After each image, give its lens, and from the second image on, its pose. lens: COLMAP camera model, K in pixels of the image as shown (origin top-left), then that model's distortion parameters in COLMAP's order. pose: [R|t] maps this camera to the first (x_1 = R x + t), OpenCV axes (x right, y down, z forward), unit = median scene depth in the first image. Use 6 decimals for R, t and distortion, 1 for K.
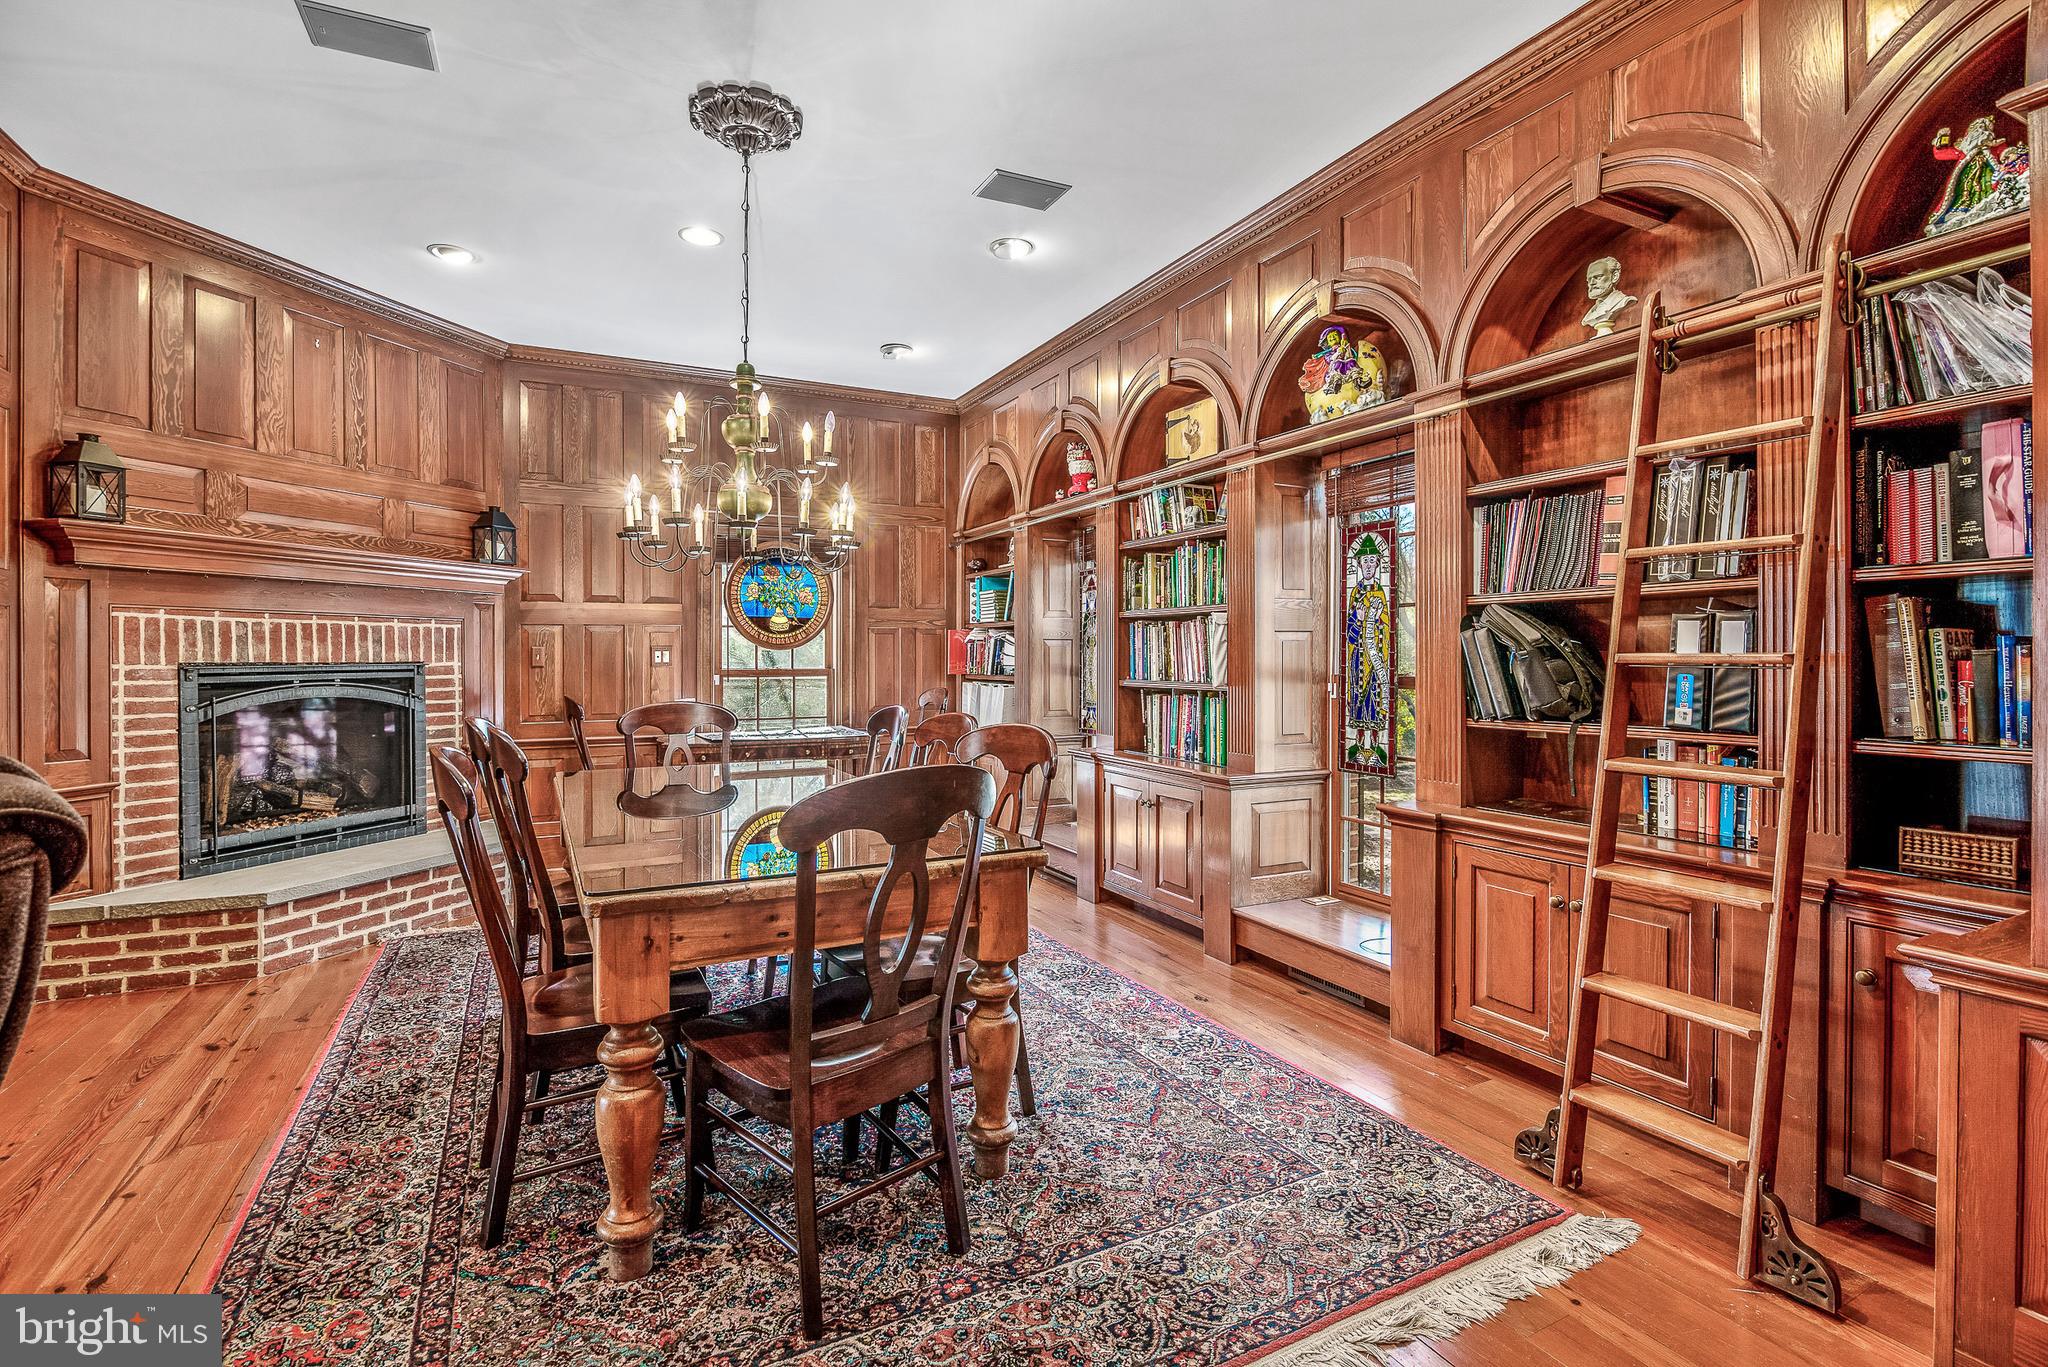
lens RADIAL K [[945.3, 0, 1022.4], [0, 945.3, 668.4], [0, 0, 1]] dist [0.000302, 0.000031]
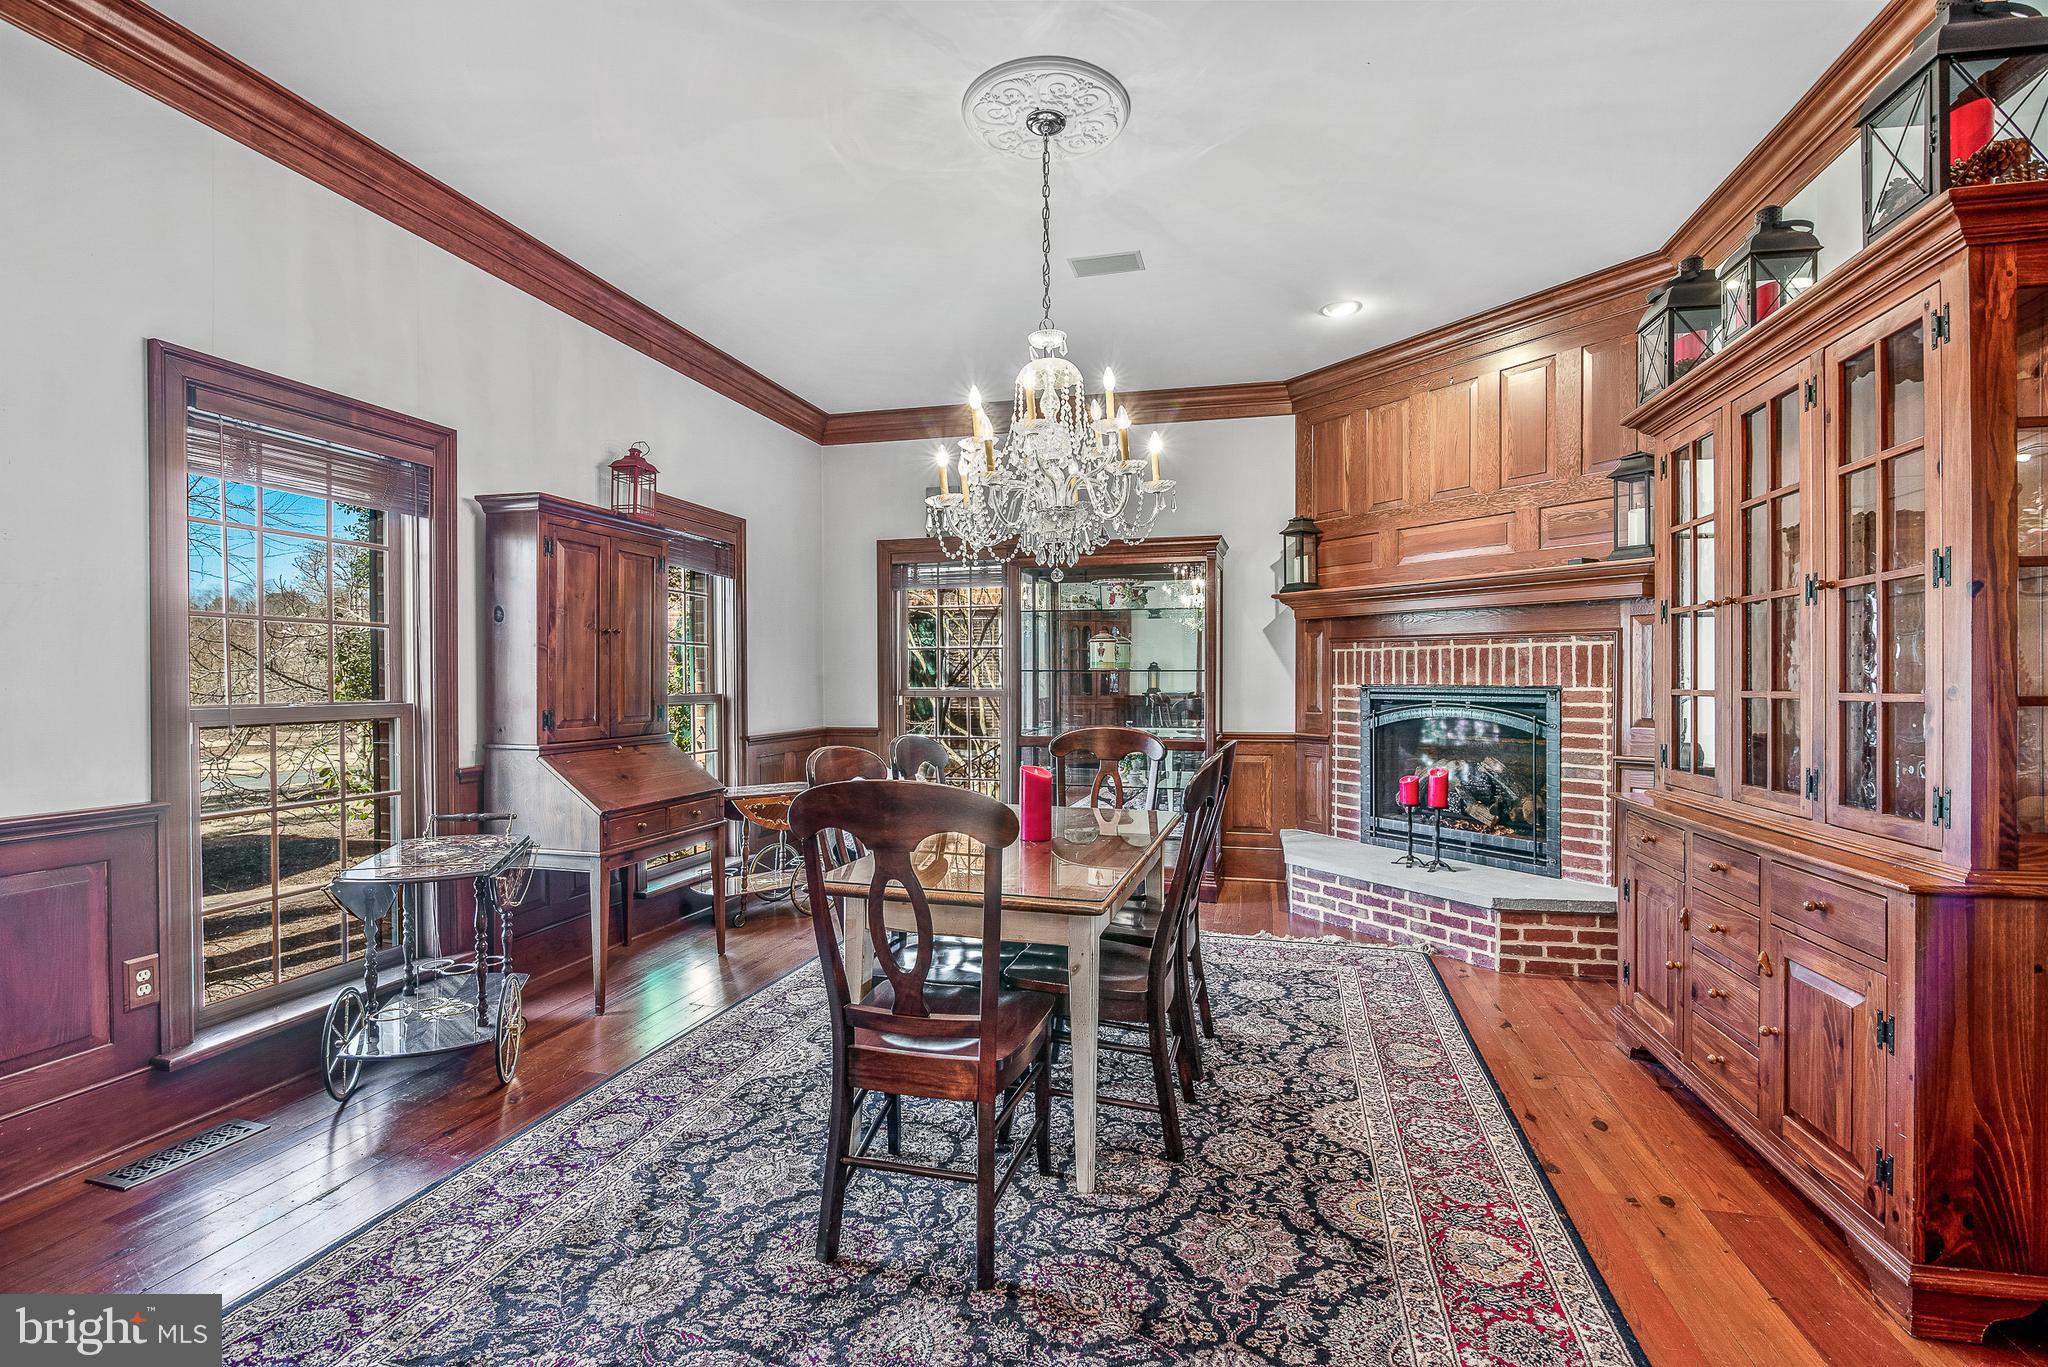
lens RADIAL K [[945.3, 0, 1023.2], [0, 945.3, 676.9], [0, 0, 1]] dist [0.000302, 0.000031]
pose [[-0.663298, 0.008086, -0.748312, 0.365273], [-0.001806, 0.999921, 0.012406, -0.025974], [0.748353, 0.009580, -0.663231, 1.234540]]
